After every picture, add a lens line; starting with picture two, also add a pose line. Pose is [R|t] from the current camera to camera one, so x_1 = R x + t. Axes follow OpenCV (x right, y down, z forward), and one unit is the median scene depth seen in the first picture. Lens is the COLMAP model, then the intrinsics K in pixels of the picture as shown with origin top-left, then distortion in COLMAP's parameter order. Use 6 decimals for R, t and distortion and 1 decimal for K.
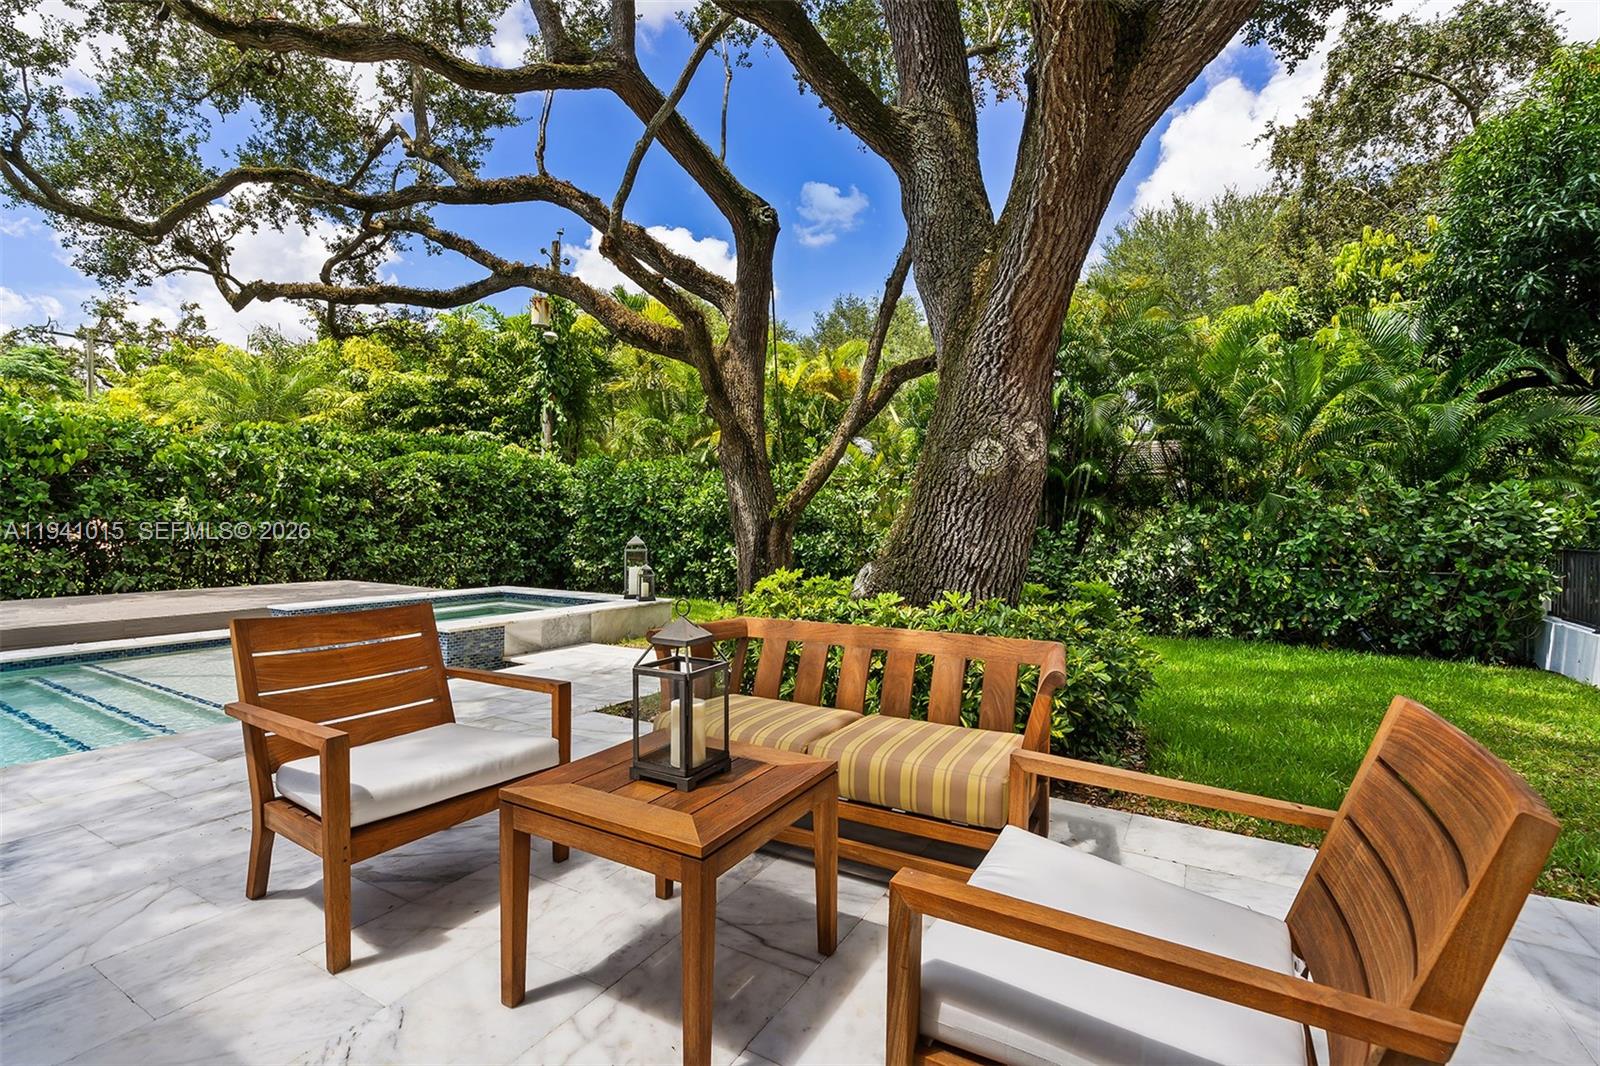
lens RADIAL K [[716.8, 0, 795.1], [0, 716.8, 529.1], [0, 0, 1]] dist [0.002012, 0.000105]
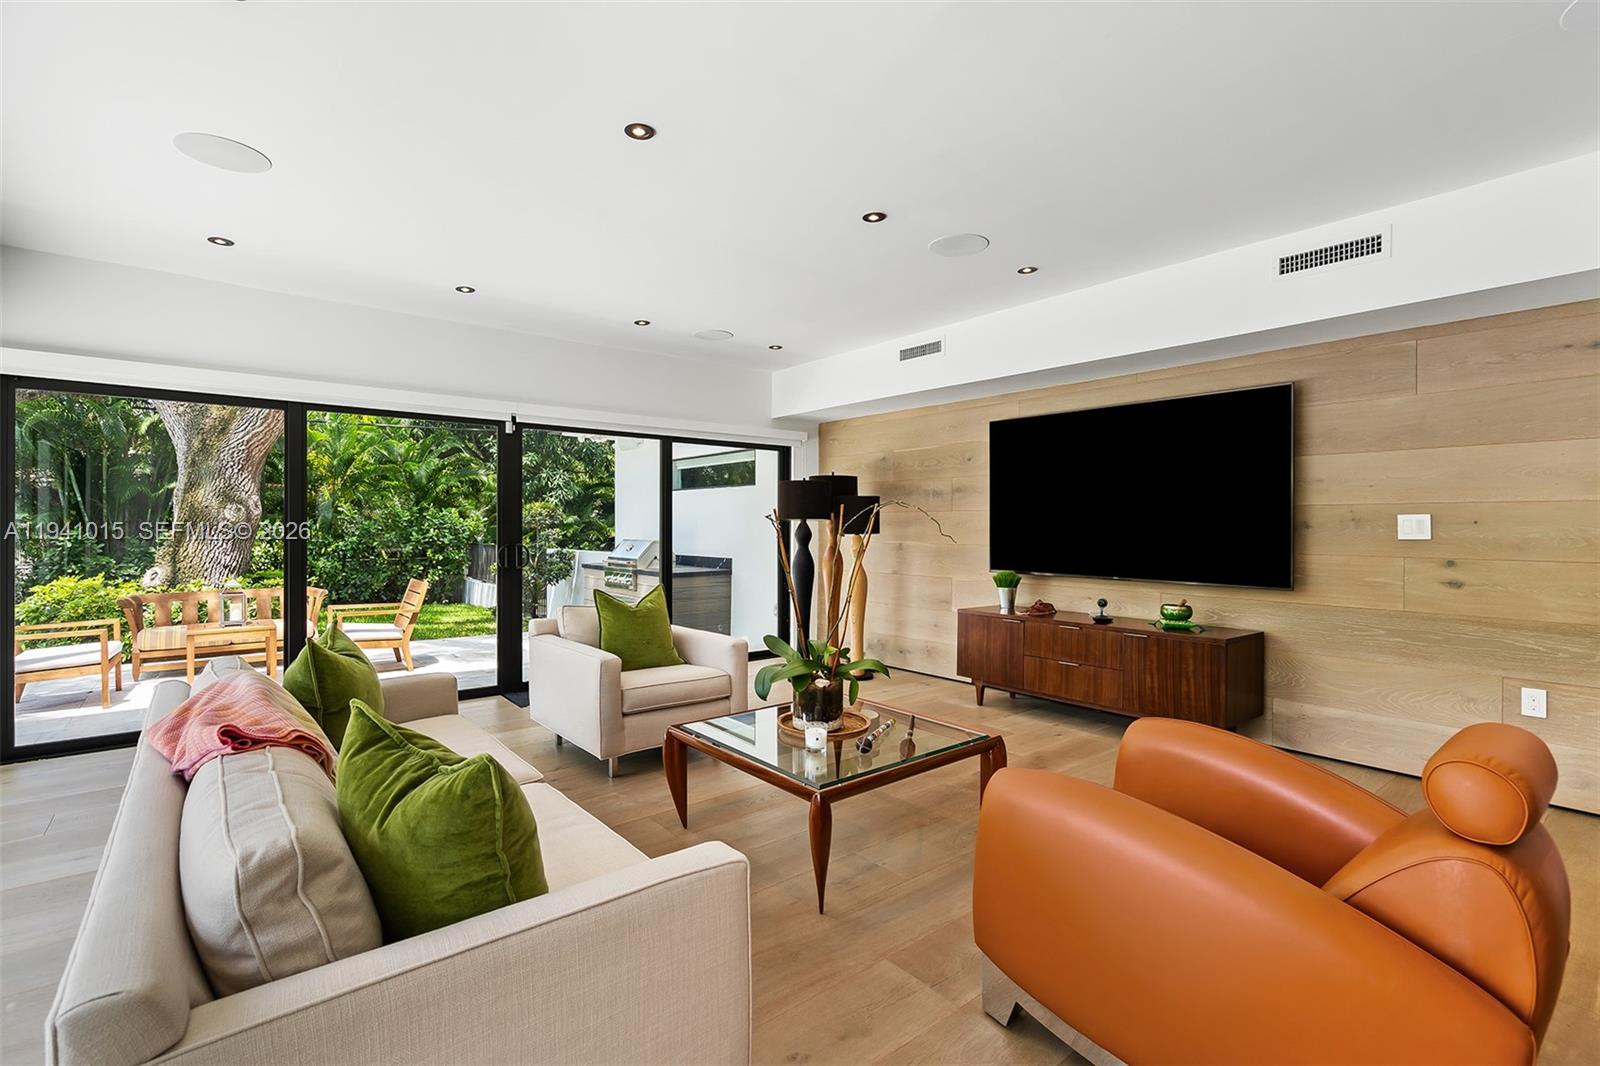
lens RADIAL K [[716.8, 0, 794.5], [0, 716.8, 529.9], [0, 0, 1]] dist [0.002012, 0.000105]
pose [[0.352383, -0.015608, 0.935726, -0.465827], [0.007797, 0.999875, 0.013742, -0.027440], [-0.935823, 0.002454, 0.352461, -0.527165]]
